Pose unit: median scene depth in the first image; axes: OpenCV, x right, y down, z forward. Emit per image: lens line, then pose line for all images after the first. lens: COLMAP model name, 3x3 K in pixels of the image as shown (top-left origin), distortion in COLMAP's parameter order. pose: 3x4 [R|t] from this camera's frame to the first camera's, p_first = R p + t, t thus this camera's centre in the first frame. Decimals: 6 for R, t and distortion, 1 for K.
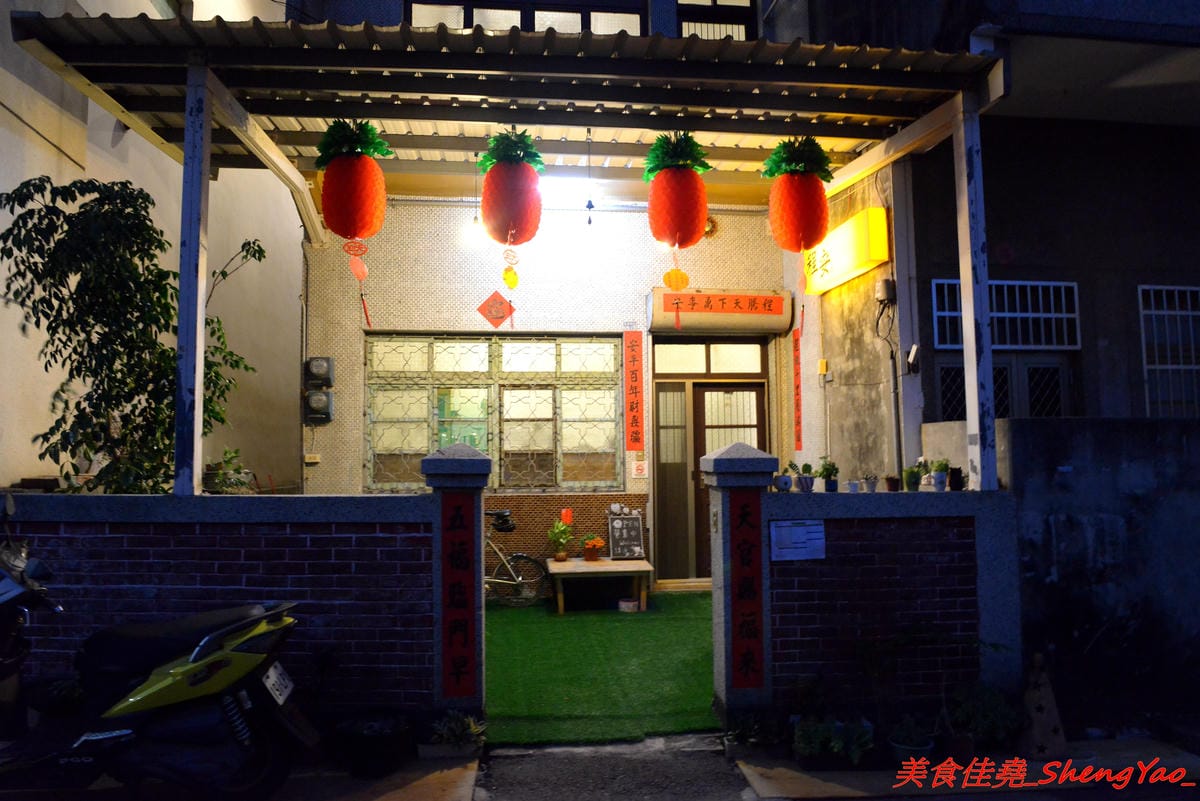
lens RADIAL K [[841.9, 0, 599.0], [0, 841.9, 400.8], [0, 0, 1]] dist [0.000159, 0.000003]
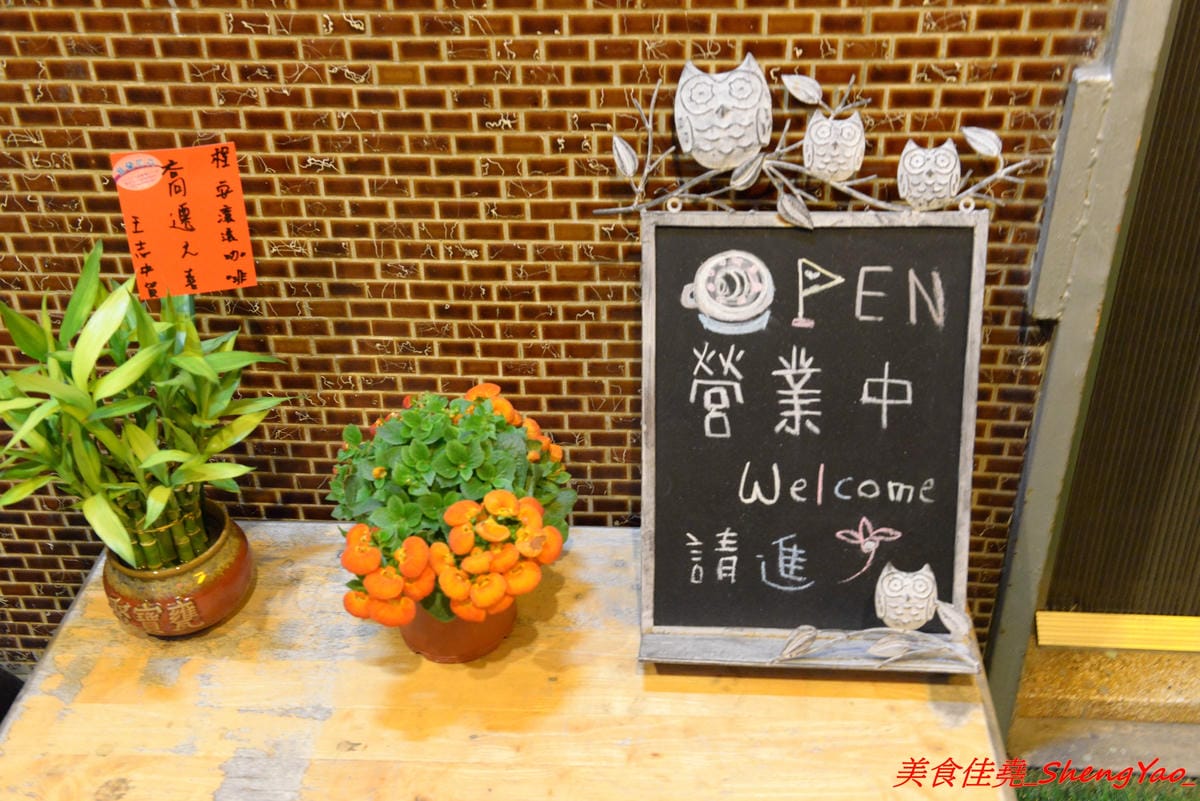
lens RADIAL K [[1310.1, 0, 598.6], [0, 1310.1, 400.6], [0, 0, 1]] dist [0.008553, 0.000000]
pose [[0.986174, 0.080540, -0.144824, 0.029884], [0.021095, 0.805819, 0.591785, 0.067114], [0.164364, -0.586659, 0.792979, 0.872188]]
